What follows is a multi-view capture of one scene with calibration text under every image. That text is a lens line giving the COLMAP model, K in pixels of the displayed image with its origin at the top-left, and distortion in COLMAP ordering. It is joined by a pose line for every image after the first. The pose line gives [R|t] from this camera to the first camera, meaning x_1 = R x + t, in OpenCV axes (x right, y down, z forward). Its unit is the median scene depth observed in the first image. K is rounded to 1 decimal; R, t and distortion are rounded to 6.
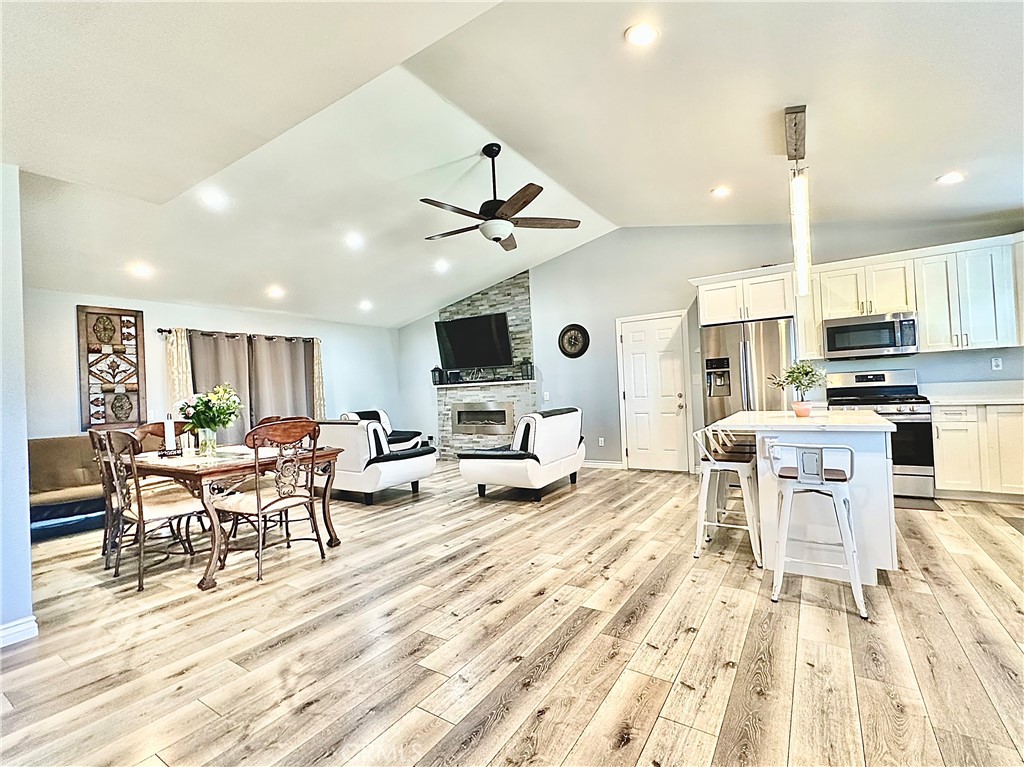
lens RADIAL K [[460.4, 0, 510.5], [0, 460.4, 383.8], [0, 0, 1]] dist [-0.004688, 0.001241]
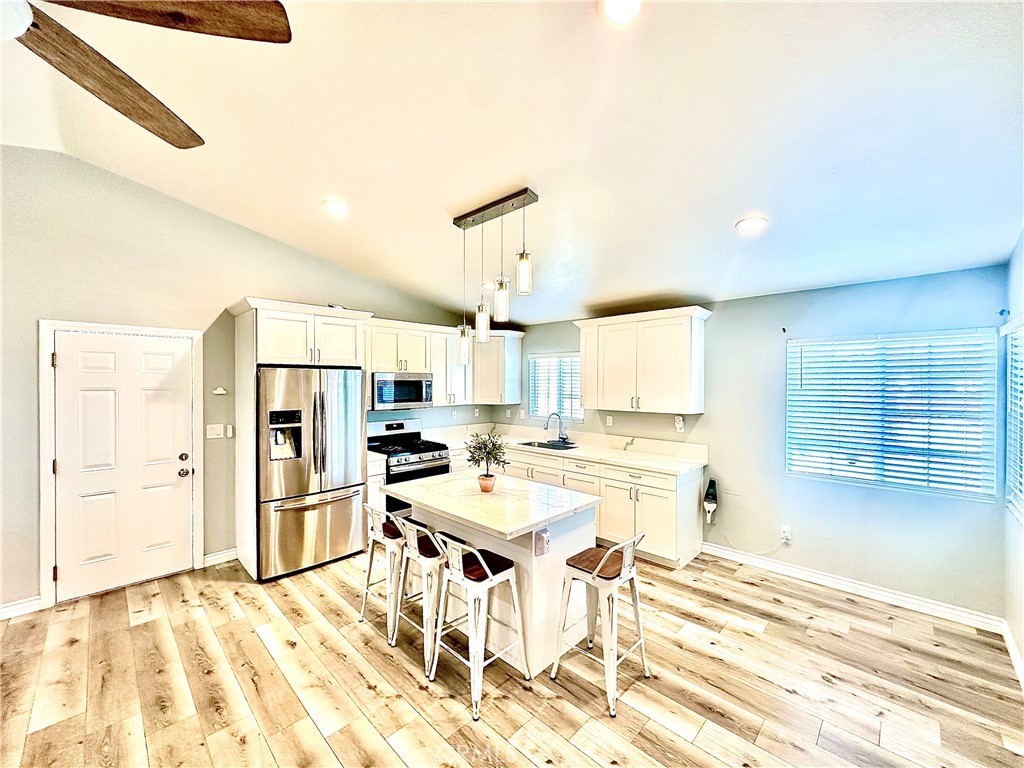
lens RADIAL K [[409.6, 0, 512.9], [0, 409.6, 384.9], [0, 0, 1]] dist [-0.004468, 0.000762]
pose [[0.185522, 0.039048, 0.981864, -0.143455], [-0.024238, 0.999088, -0.035153, -0.078523], [-0.982341, -0.017277, 0.186299, 0.475278]]
